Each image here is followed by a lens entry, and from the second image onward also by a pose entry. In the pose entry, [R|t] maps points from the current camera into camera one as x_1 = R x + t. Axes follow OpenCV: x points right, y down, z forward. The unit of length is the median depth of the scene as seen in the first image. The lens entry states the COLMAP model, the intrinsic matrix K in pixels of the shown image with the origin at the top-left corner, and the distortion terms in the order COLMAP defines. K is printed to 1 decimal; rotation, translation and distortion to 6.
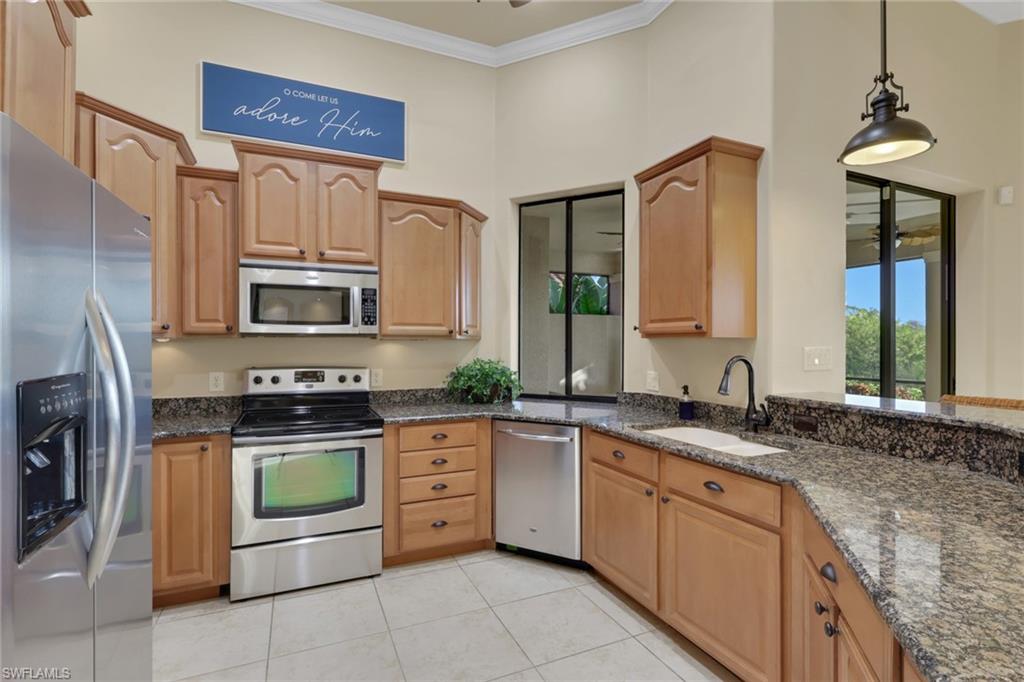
lens RADIAL K [[494.3, 0, 514.3], [0, 494.3, 344.6], [0, 0, 1]] dist [-0.000170, -0.000211]
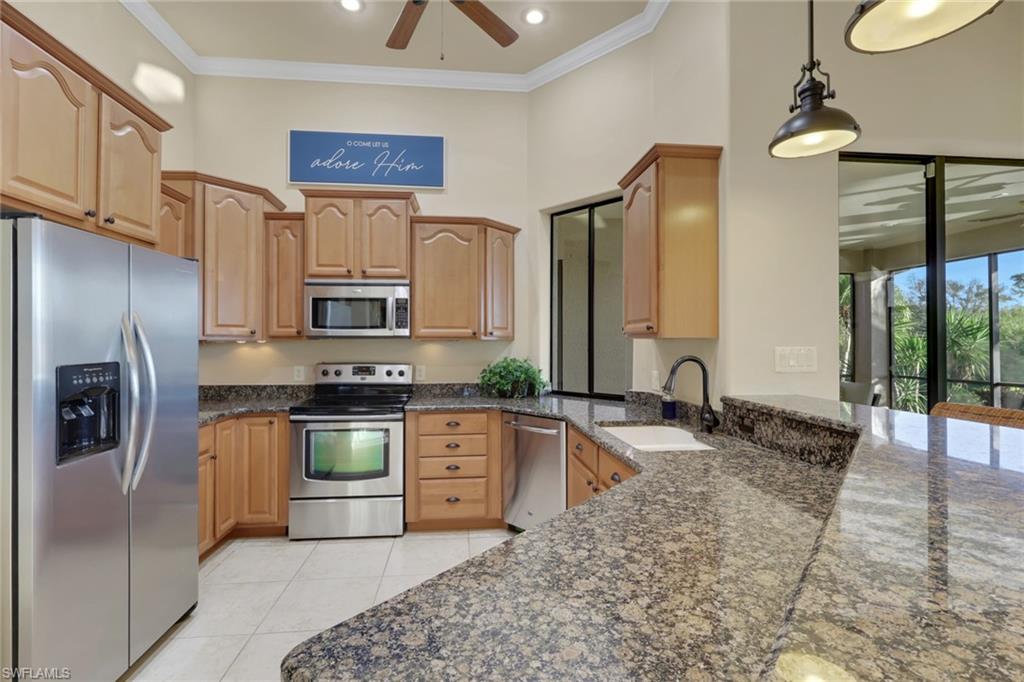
lens RADIAL K [[494.3, 0, 509.6], [0, 494.3, 339.1], [0, 0, 1]] dist [-0.000170, -0.000211]
pose [[0.948609, -0.003718, -0.316428, 0.365967], [0.000328, 0.999942, -0.010766, -0.000846], [0.316450, 0.010109, 0.948555, -0.064303]]
